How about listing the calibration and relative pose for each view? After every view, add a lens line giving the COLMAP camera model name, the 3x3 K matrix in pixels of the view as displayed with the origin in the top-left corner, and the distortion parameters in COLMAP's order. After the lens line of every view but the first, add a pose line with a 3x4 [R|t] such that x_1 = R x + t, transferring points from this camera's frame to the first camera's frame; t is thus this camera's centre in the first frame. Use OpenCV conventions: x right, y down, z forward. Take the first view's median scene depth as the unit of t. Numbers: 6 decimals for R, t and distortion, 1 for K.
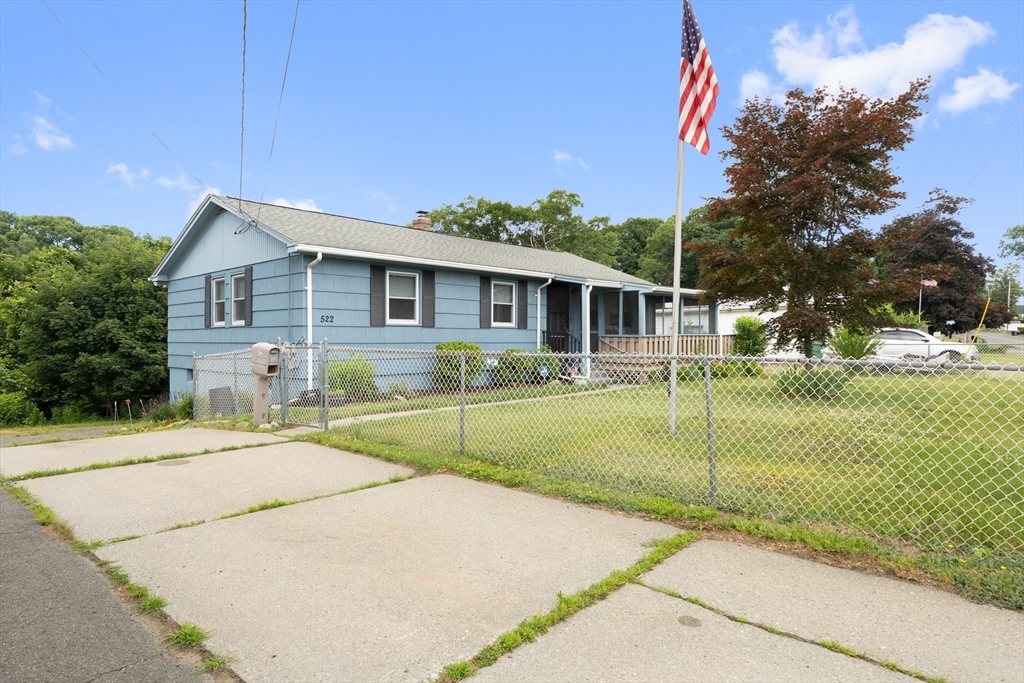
lens RADIAL K [[616.8, 0, 512.0], [0, 616.8, 341.5], [0, 0, 1]] dist [-0.000296, 0.000039]
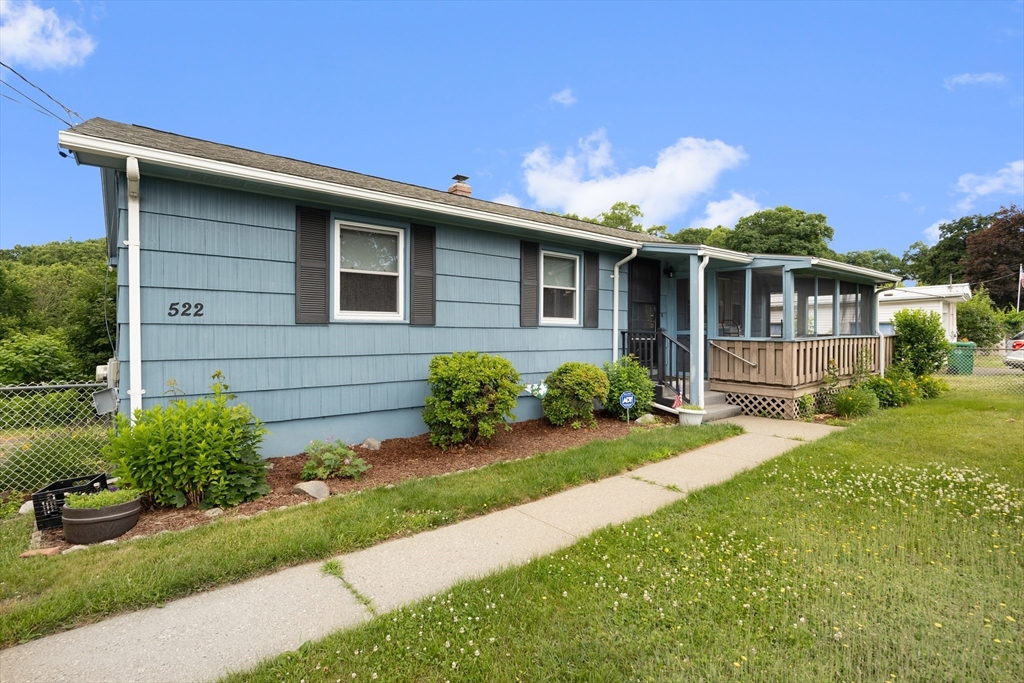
lens RADIAL K [[508.6, 0, 515.6], [0, 508.6, 335.5], [0, 0, 1]] dist [0.001727, 0.000217]
pose [[0.992285, 0.003985, -0.123915, 0.005201], [-0.003955, 0.999992, 0.000493, -0.013118], [0.123916, 0.000001, 0.992293, 0.485930]]
